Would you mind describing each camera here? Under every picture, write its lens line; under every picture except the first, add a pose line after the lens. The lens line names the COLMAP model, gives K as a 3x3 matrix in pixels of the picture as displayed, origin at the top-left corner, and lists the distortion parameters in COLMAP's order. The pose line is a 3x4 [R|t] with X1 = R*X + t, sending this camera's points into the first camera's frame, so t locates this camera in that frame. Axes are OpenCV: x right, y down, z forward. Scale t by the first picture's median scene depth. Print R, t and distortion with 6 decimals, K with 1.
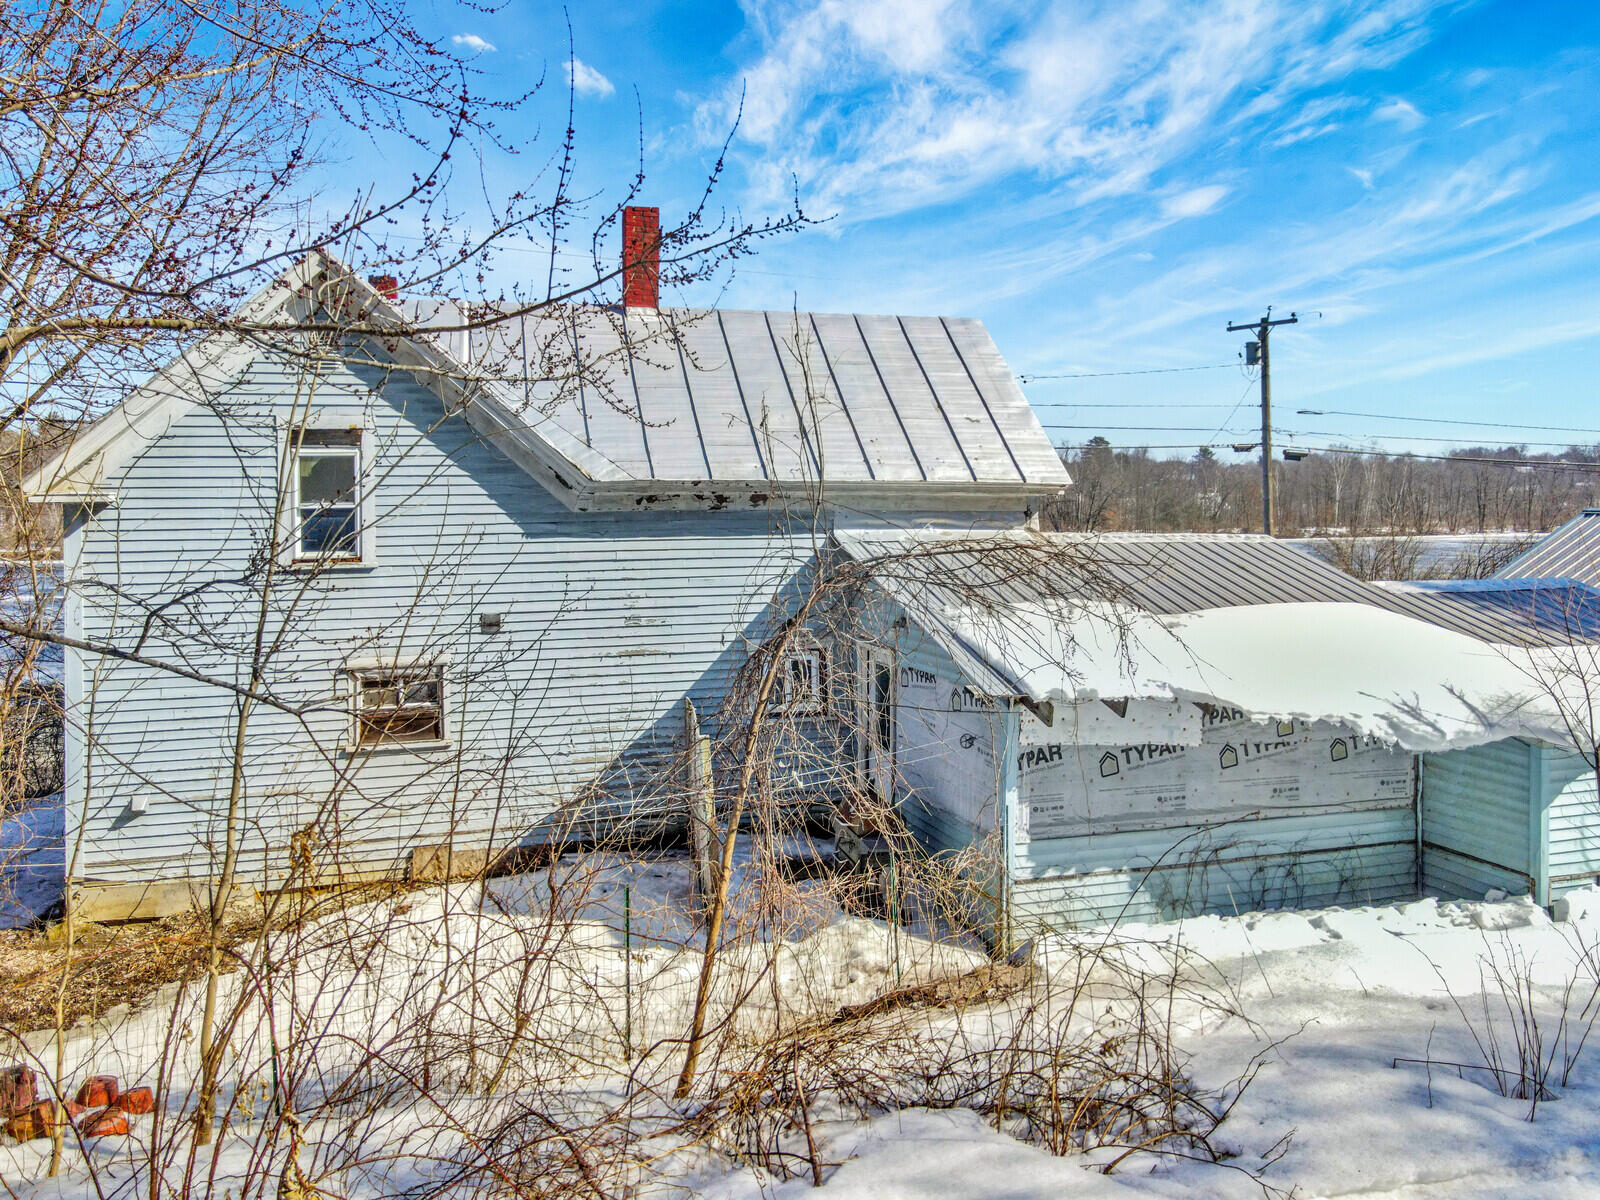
lens RADIAL K [[1173.0, 0, 810.5], [0, 1173.0, 603.8], [0, 0, 1]] dist [0.013483, 0.009728]
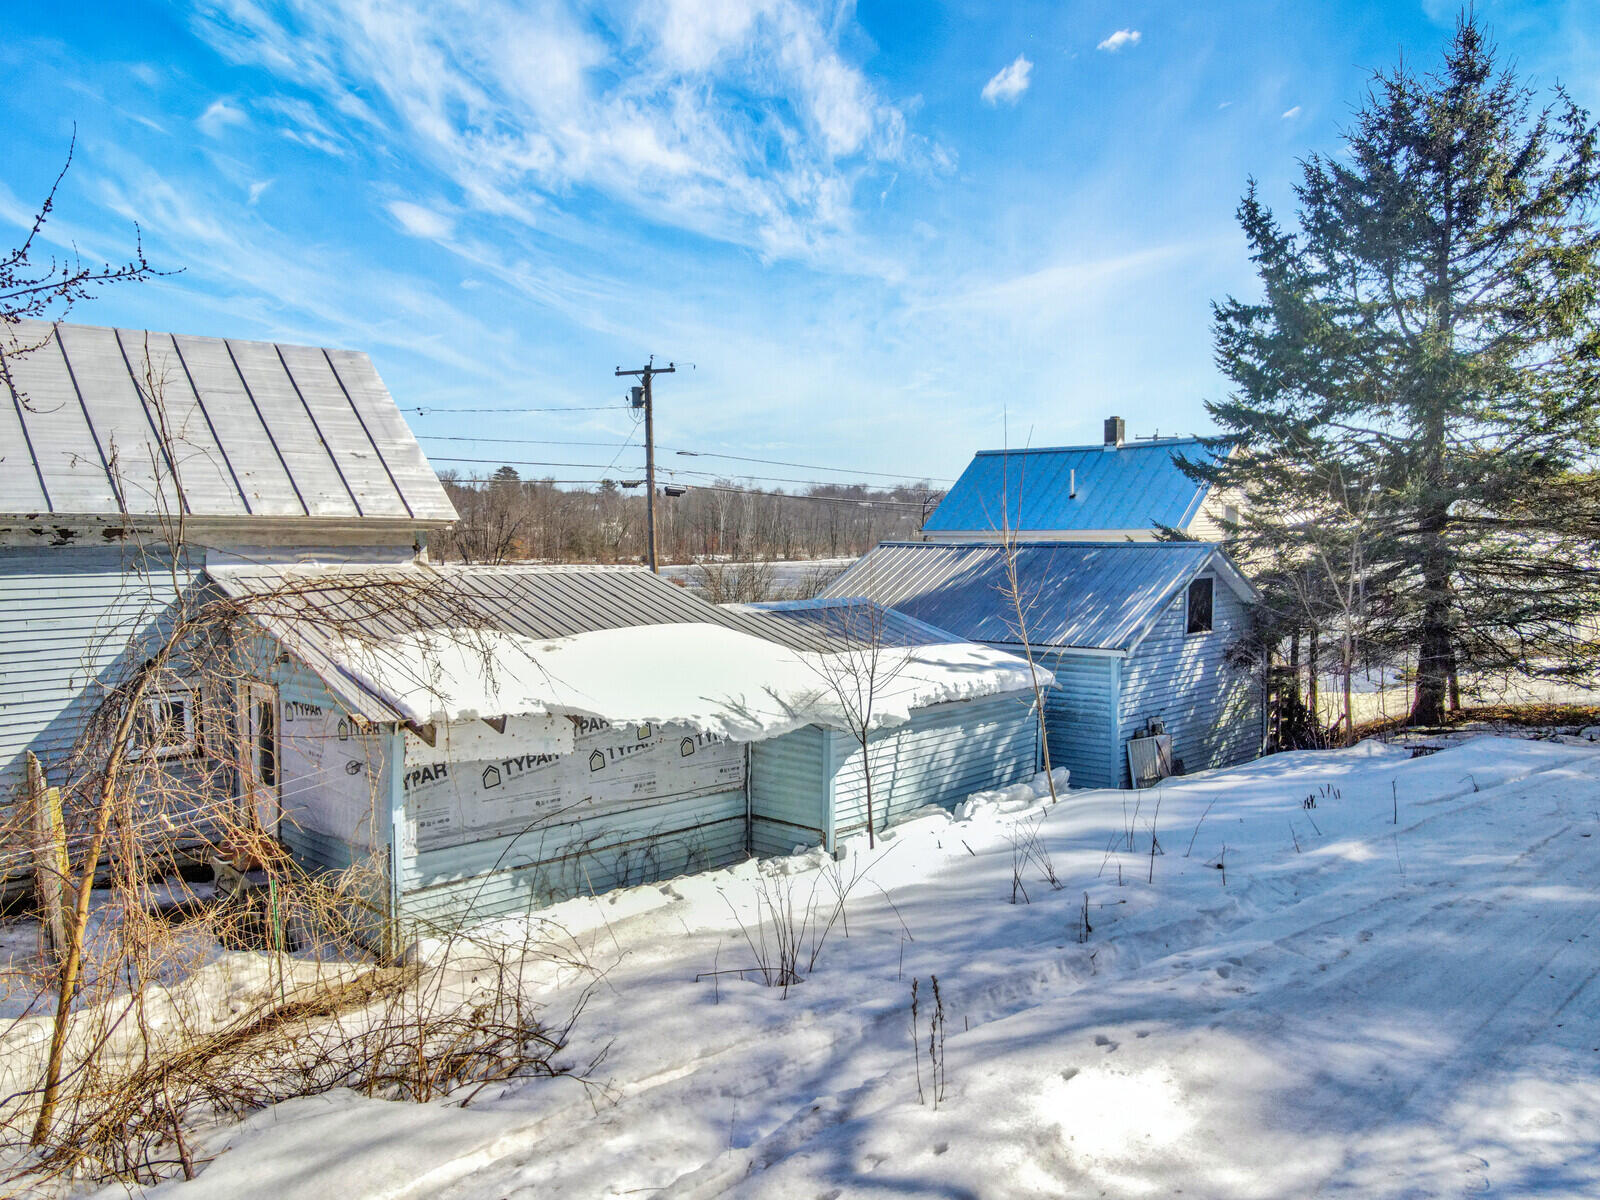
lens RADIAL K [[1150.3, 0, 802.6], [0, 1150.3, 617.9], [0, 0, 1]] dist [0.009715, 0.012987]
pose [[0.882927, -0.031828, 0.468430, 0.009981], [0.036808, 0.999321, -0.001476, -0.000534], [-0.468065, 0.018545, 0.883499, -0.102749]]
